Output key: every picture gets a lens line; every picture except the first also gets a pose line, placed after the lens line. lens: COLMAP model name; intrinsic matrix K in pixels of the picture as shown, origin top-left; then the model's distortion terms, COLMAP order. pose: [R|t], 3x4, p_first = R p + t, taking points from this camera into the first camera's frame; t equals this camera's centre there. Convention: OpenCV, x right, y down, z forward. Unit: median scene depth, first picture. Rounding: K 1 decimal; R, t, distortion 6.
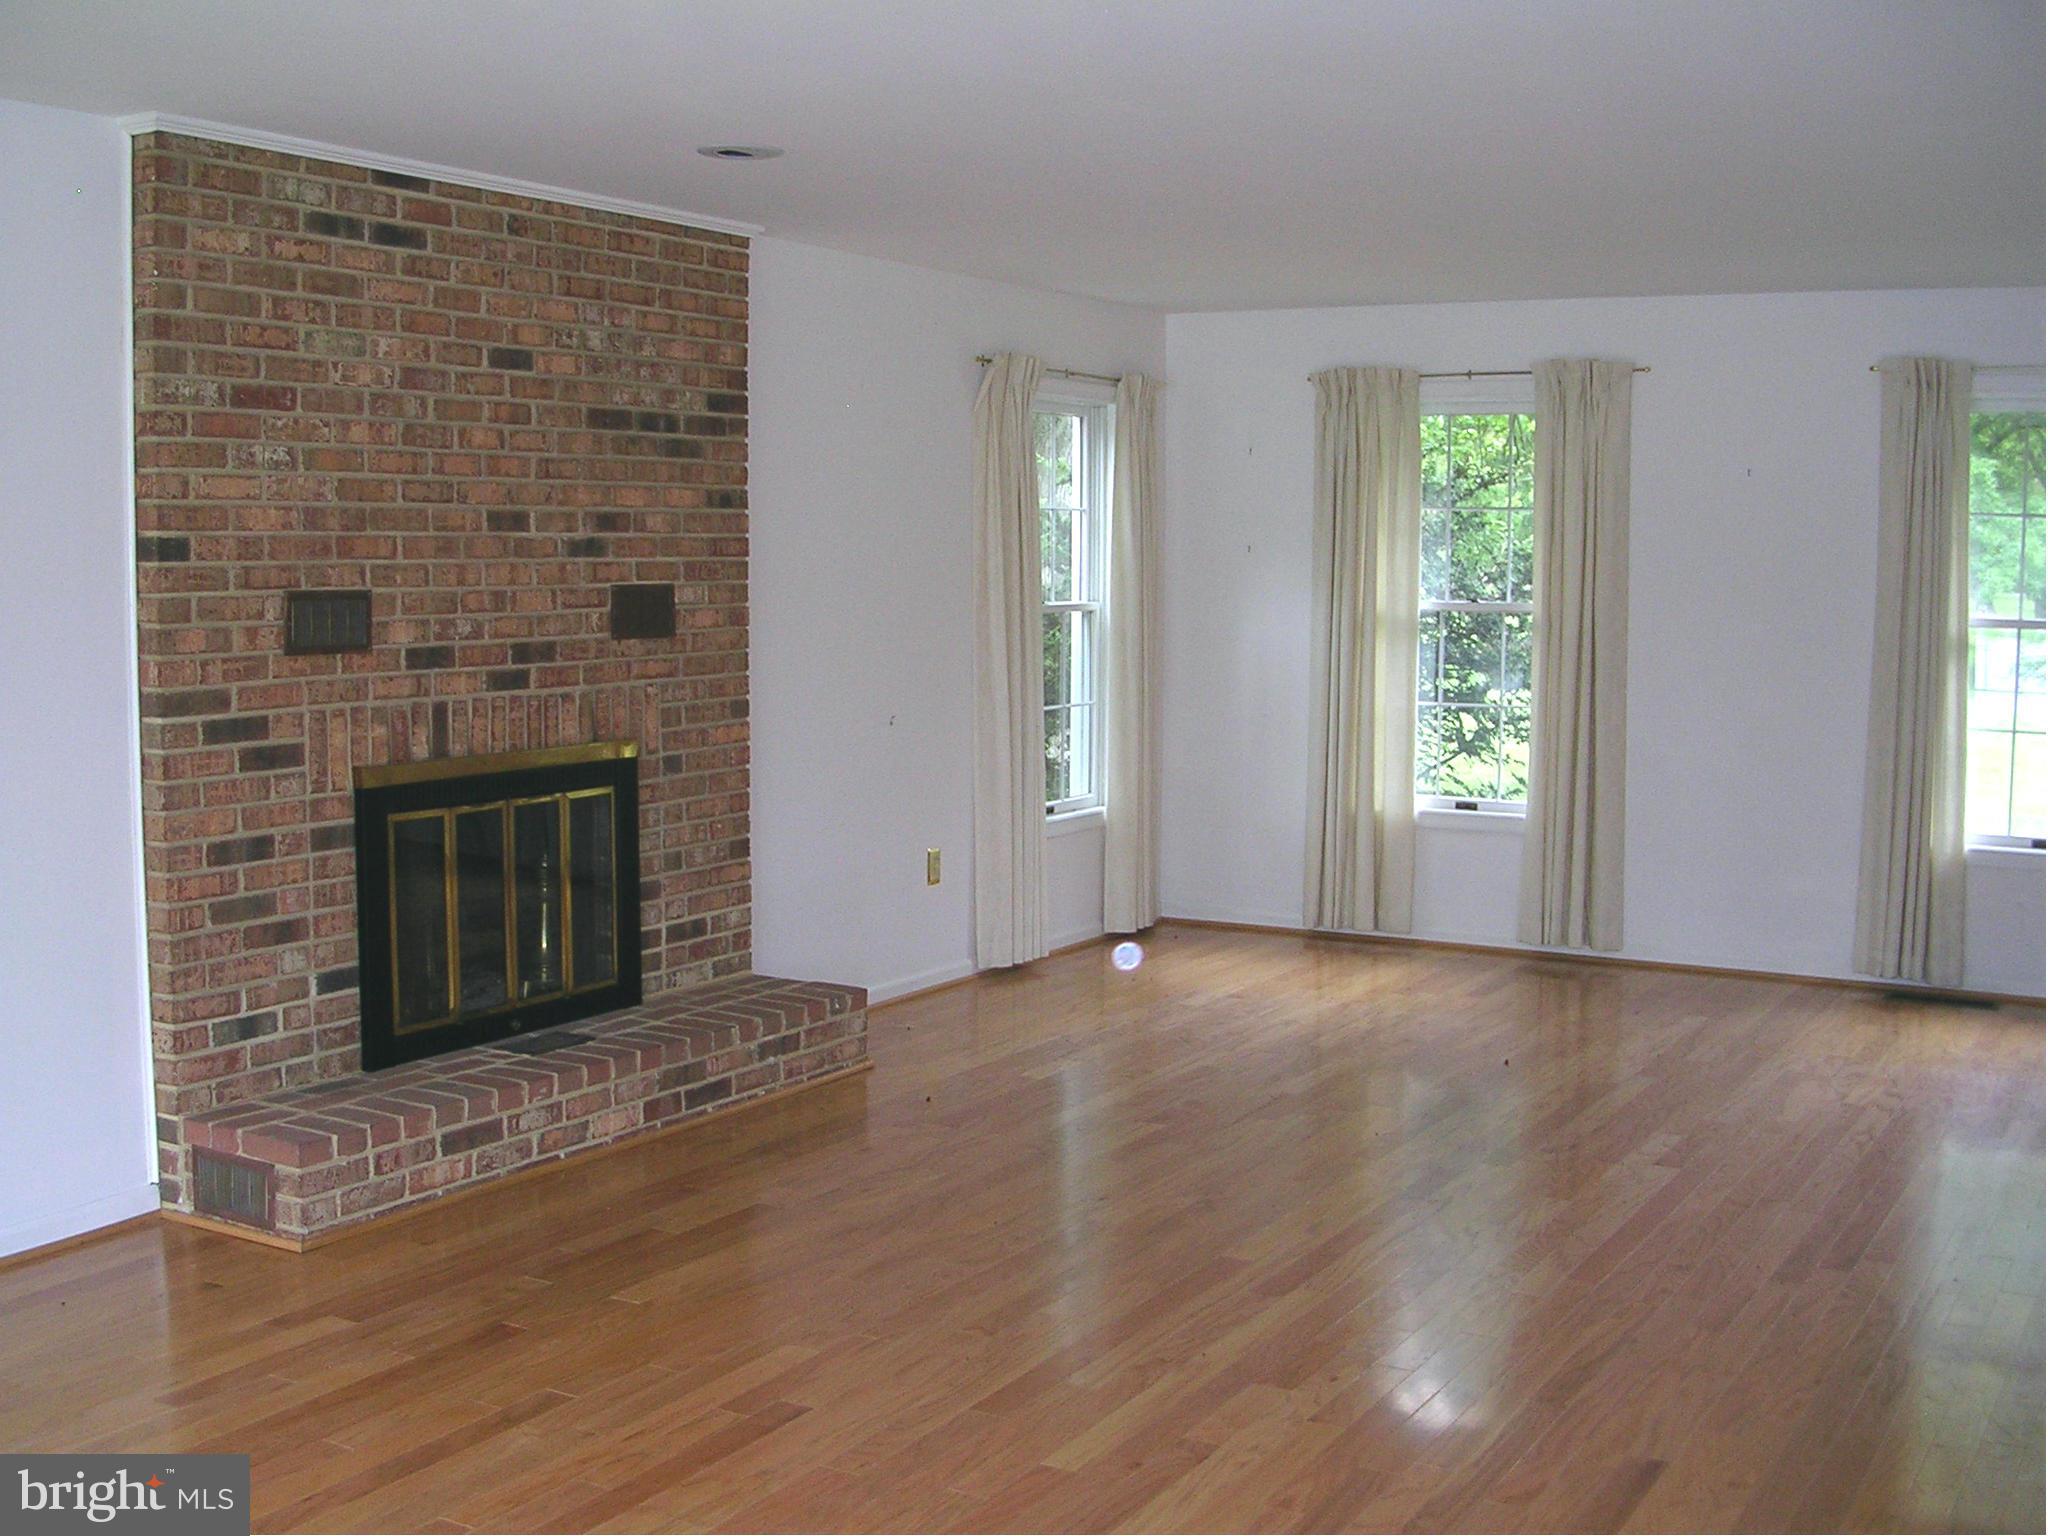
lens RADIAL K [[2325.0, 0, 1018.3], [0, 2325.0, 792.7], [0, 0, 1]] dist [-0.182264, 0.032026]
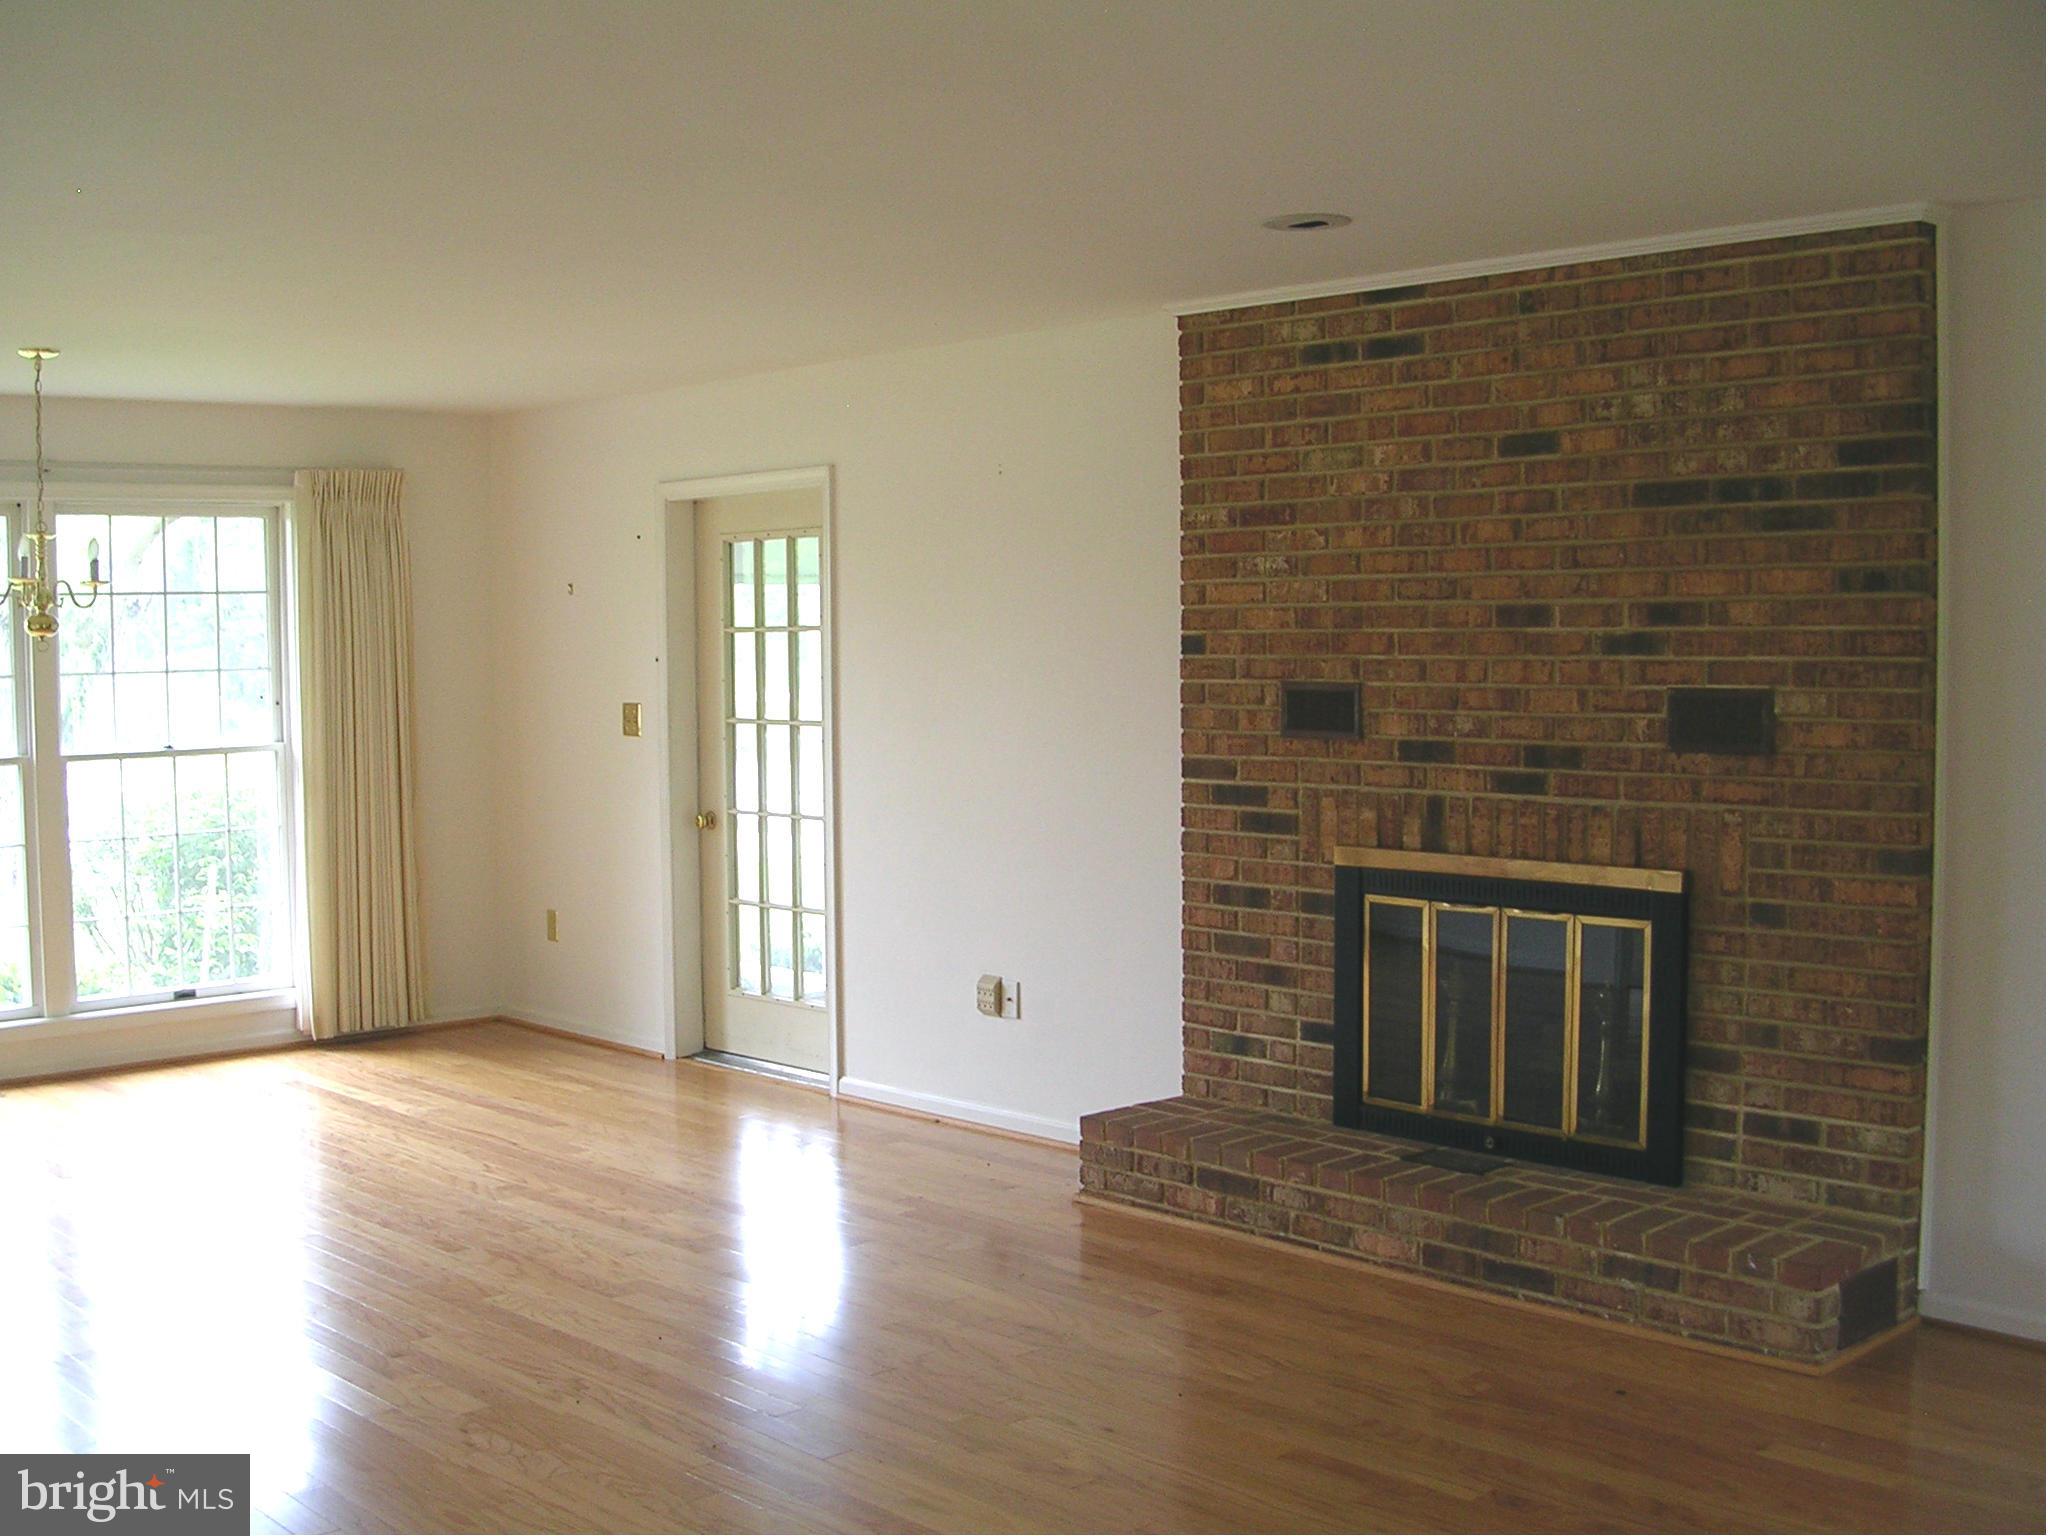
lens RADIAL K [[2325.0, 0, 1018.3], [0, 2325.0, 792.7], [0, 0, 1]] dist [-0.182264, 0.032026]
pose [[-0.296584, 0.059057, -0.953179, 0.768986], [-0.092662, 0.991597, 0.090269, -0.115346], [0.950501, 0.115096, -0.288620, 1.114530]]
